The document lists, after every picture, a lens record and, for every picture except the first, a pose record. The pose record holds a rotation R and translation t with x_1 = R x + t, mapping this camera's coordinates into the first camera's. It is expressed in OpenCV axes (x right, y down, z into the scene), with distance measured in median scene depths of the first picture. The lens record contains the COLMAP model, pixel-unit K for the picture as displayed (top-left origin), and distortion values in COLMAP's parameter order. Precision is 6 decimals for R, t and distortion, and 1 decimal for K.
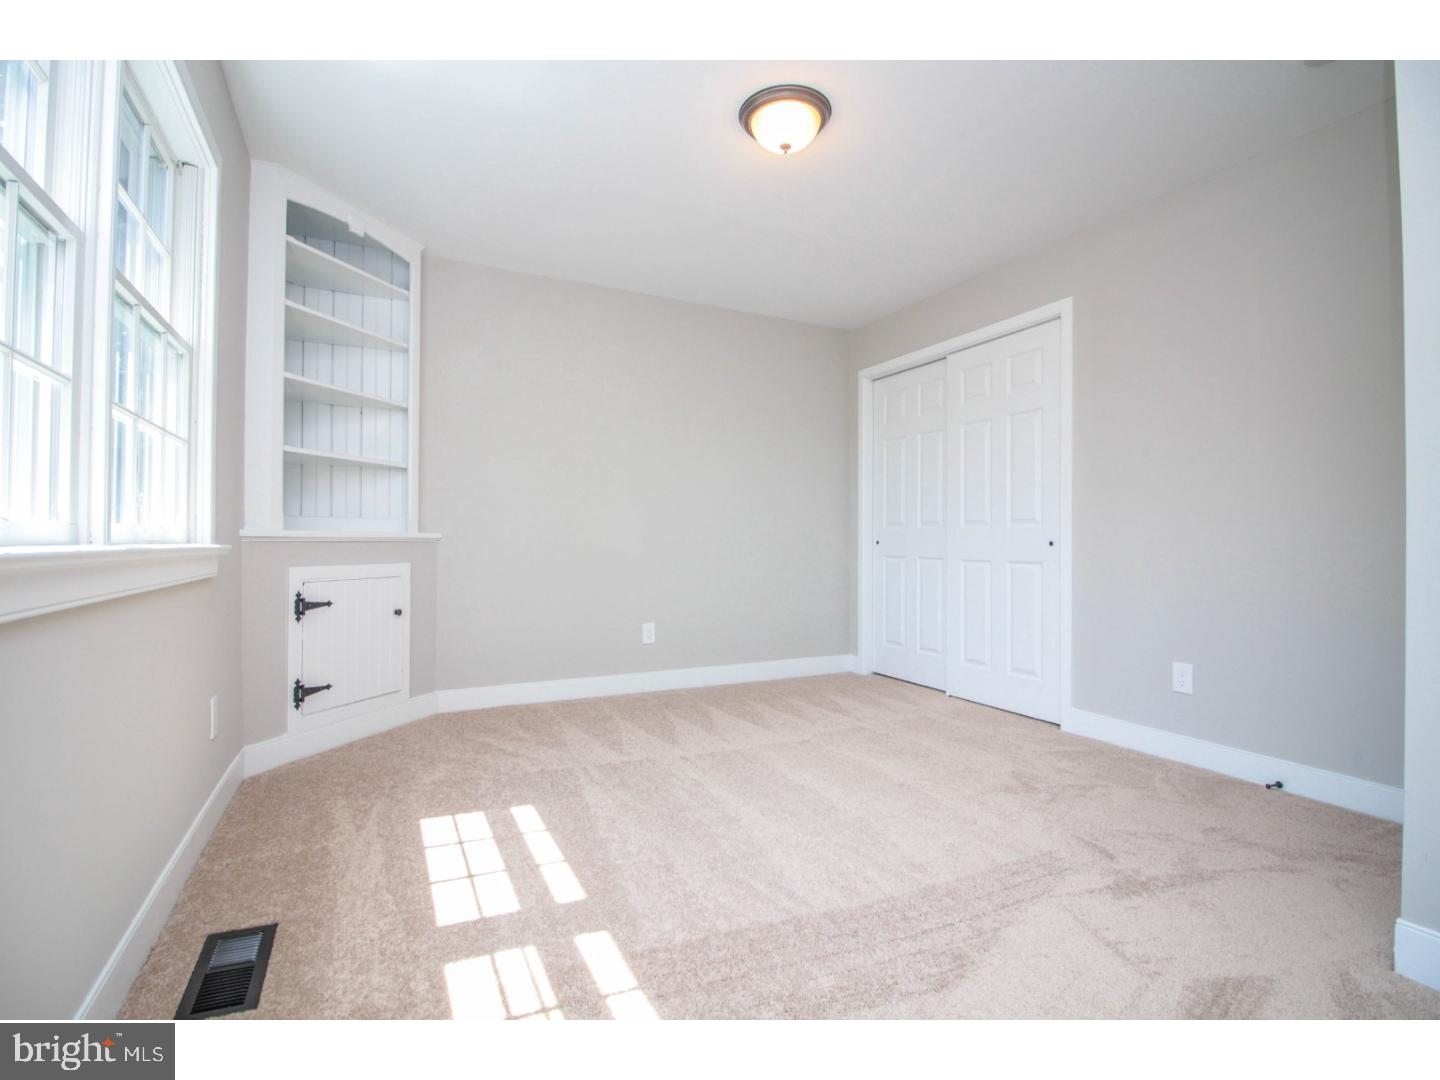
lens RADIAL K [[673.0, 0, 730.5], [0, 673.0, 533.4], [0, 0, 1]] dist [-0.018399, -0.000690]
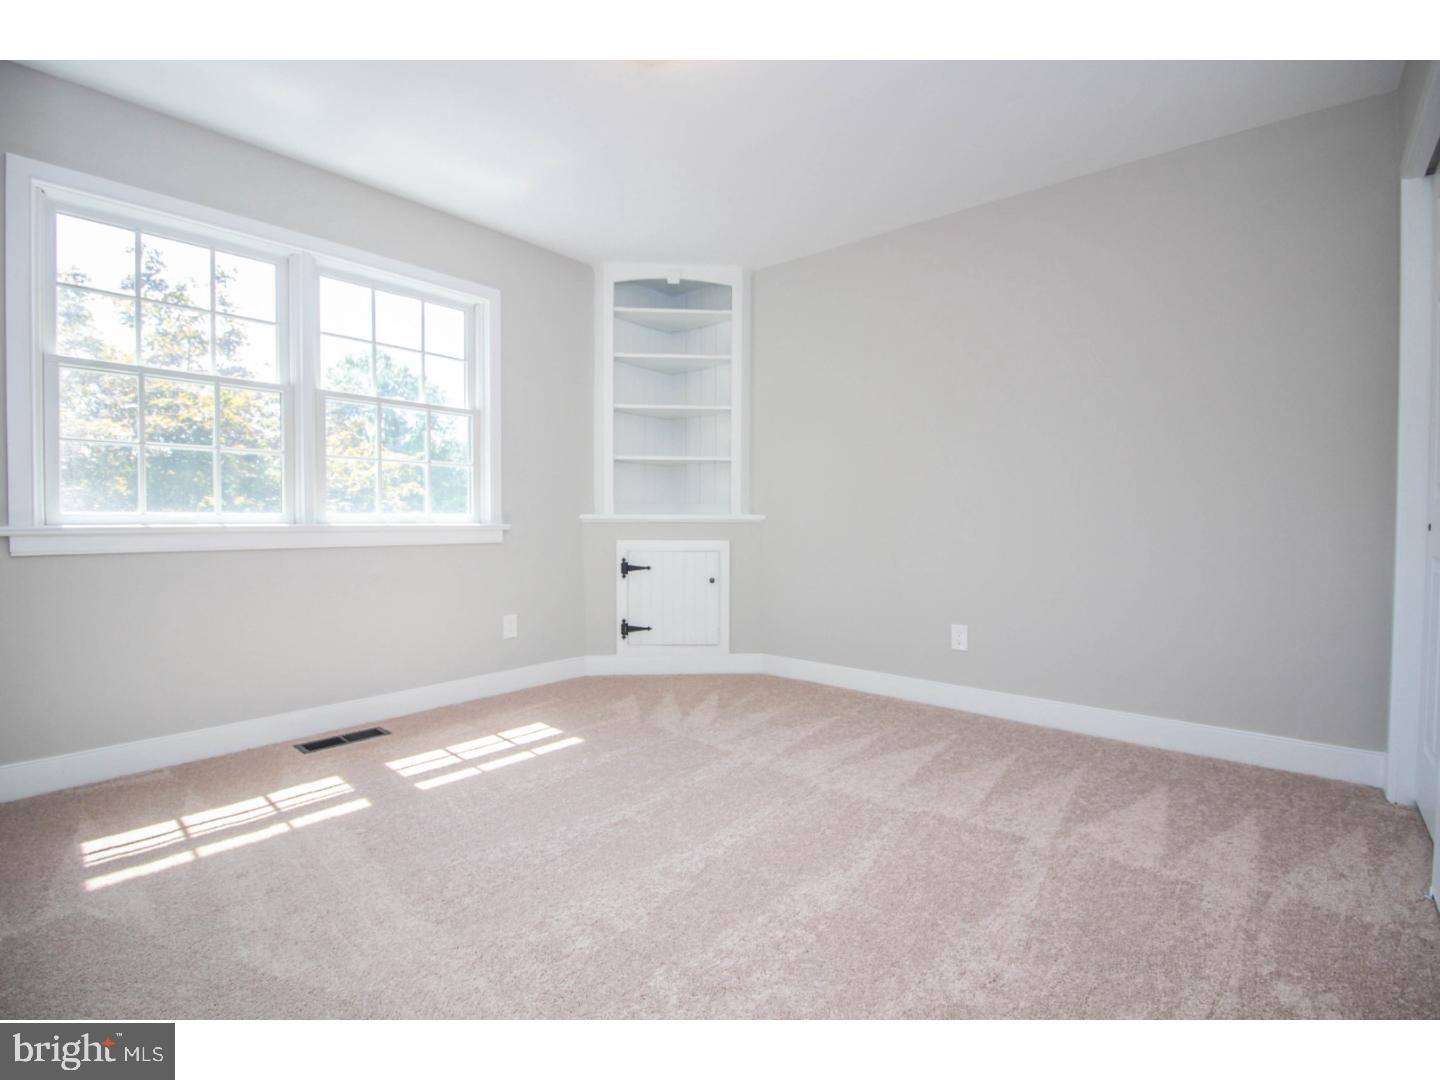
lens RADIAL K [[673.0, 0, 732.7], [0, 673.0, 533.9], [0, 0, 1]] dist [-0.018399, -0.000690]
pose [[0.388833, 0.014016, -0.921201, 0.728864], [0.005813, 0.999827, 0.017666, 0.012953], [0.921290, -0.012224, 0.388685, 0.630762]]
